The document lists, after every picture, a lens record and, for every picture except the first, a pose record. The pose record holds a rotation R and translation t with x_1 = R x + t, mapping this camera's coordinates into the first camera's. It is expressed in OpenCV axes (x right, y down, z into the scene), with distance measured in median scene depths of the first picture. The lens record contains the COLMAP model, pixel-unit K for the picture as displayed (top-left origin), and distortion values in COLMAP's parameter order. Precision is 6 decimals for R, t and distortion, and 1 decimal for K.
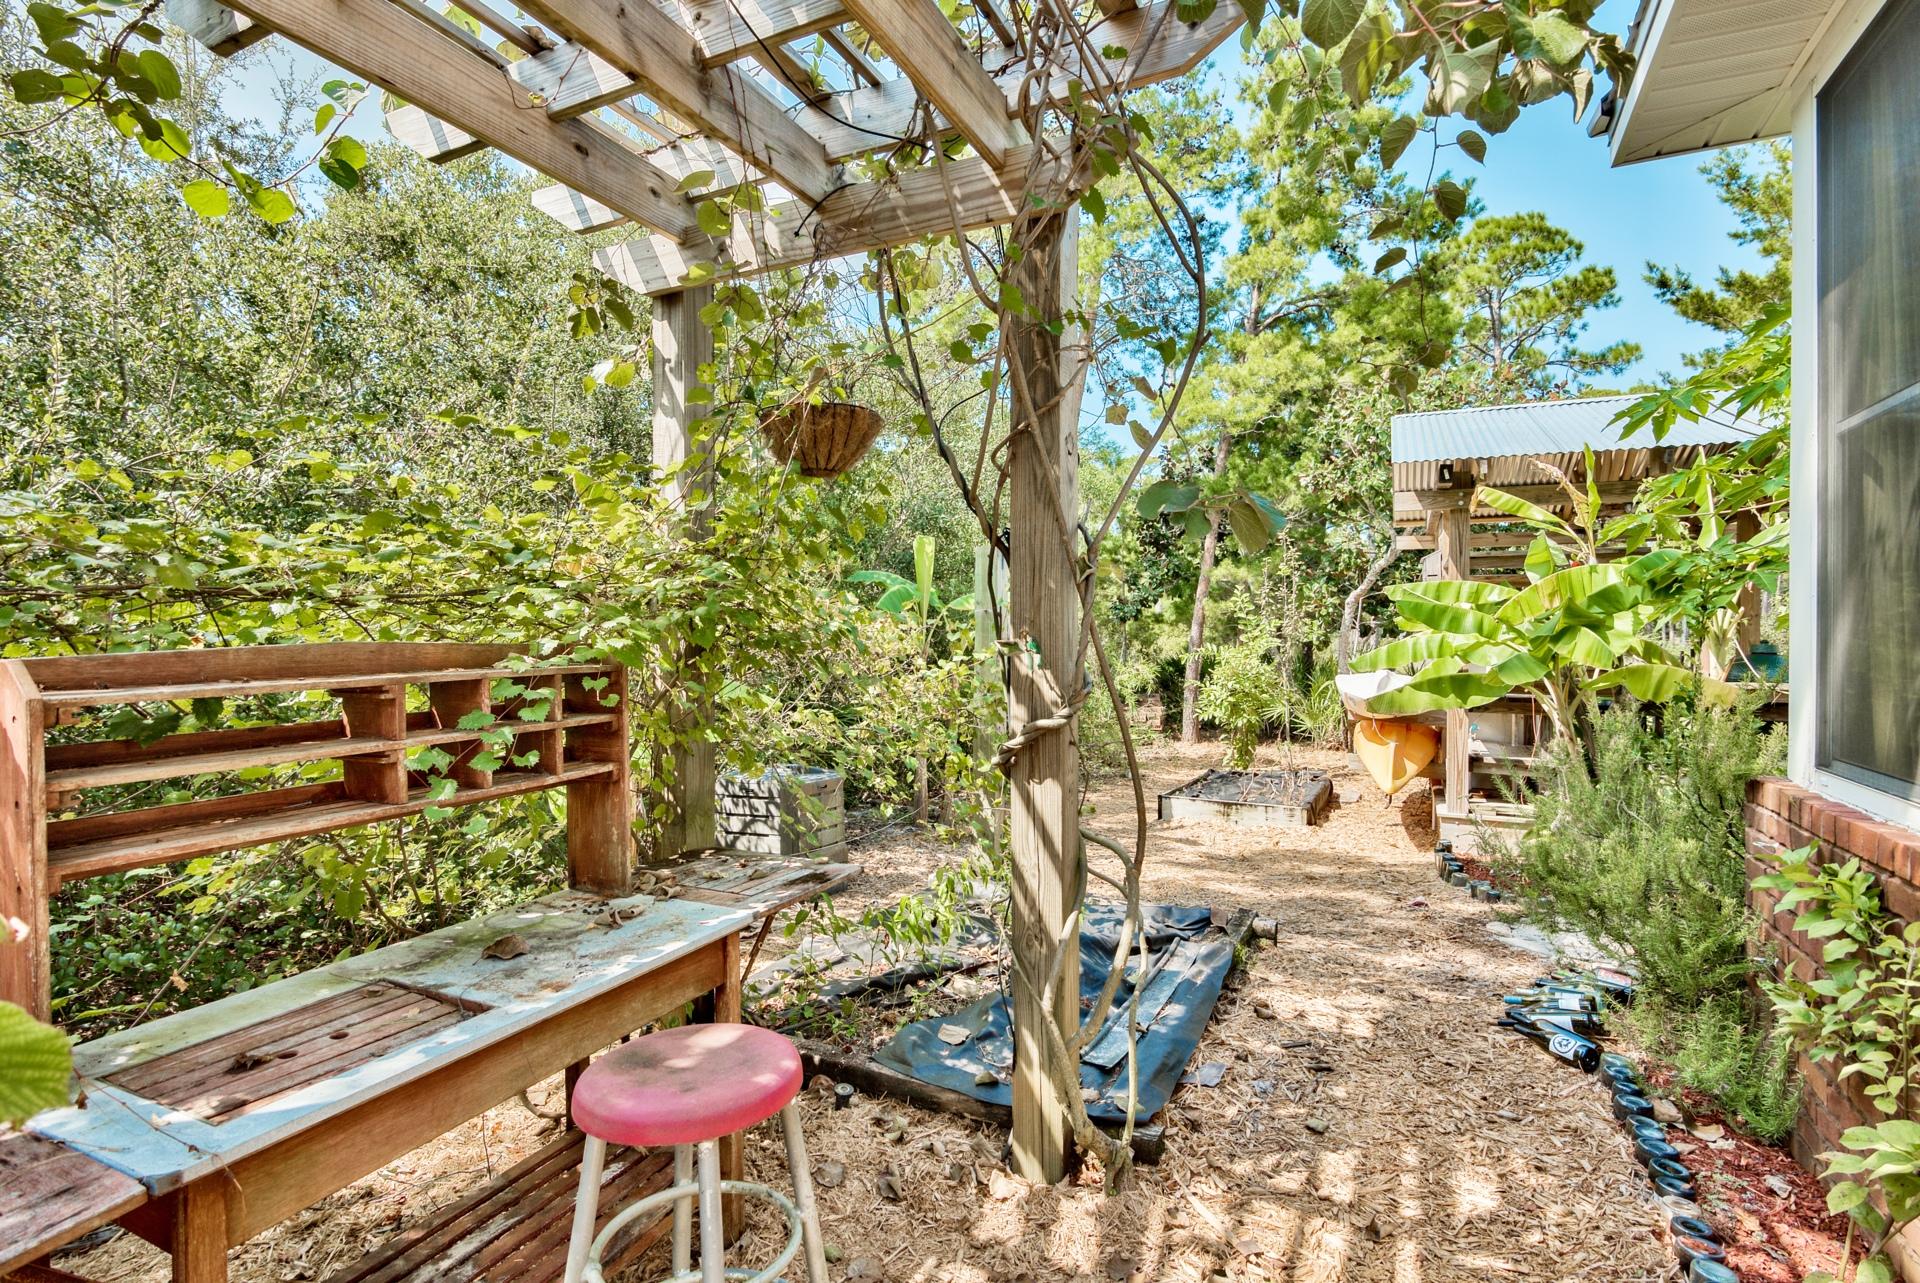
lens RADIAL K [[947.6, 0, 960.2], [0, 947.6, 638.6], [0, 0, 1]] dist [-0.000739, -0.000479]
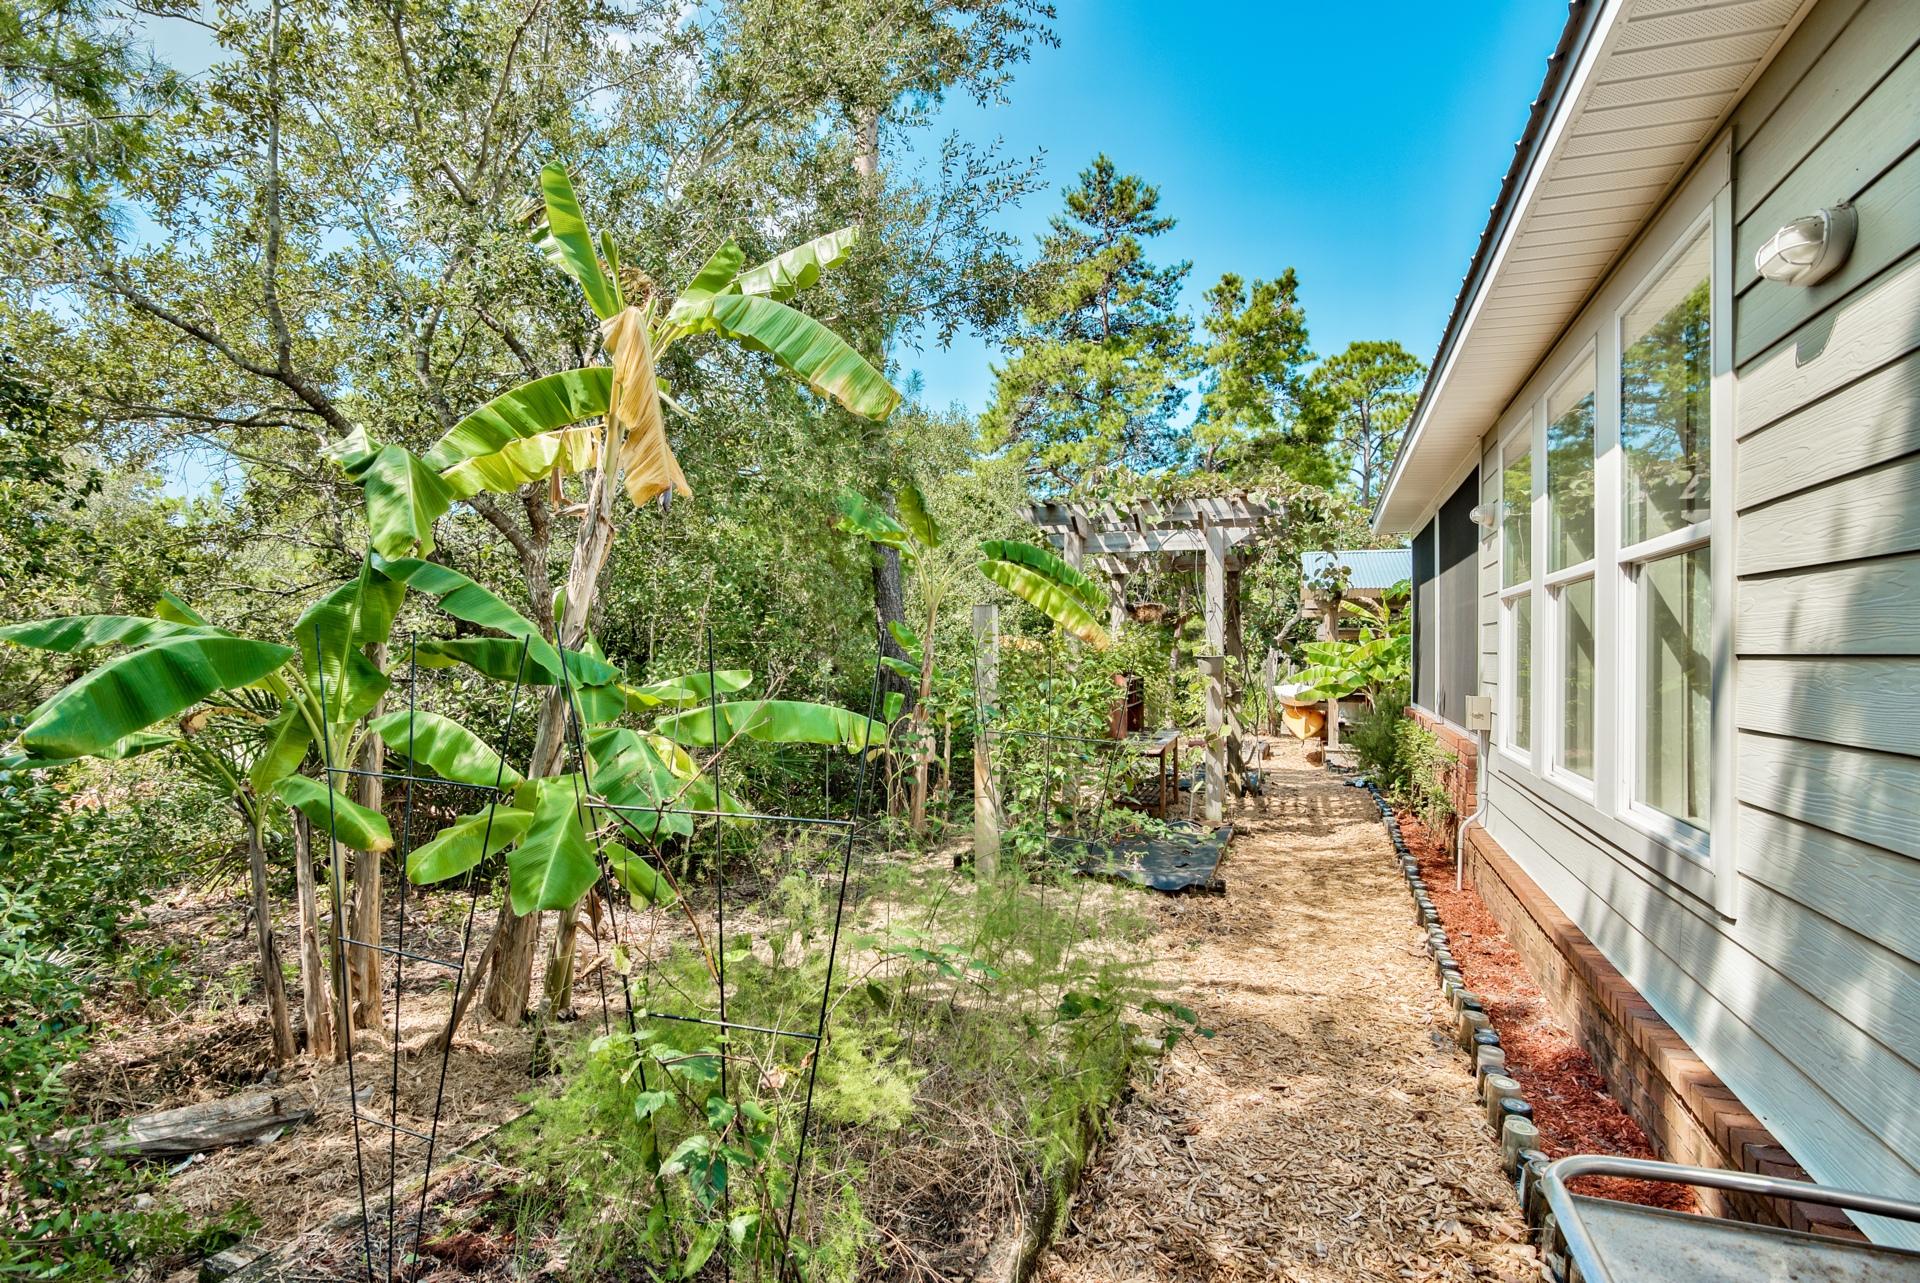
lens RADIAL K [[947.6, 0, 963.8], [0, 947.6, 647.3], [0, 0, 1]] dist [-0.000739, -0.000479]
pose [[0.994616, 0.001959, 0.103609, -0.569569], [-0.000283, 0.999869, -0.016184, -0.013154], [-0.103627, 0.016067, 0.994486, -1.127913]]
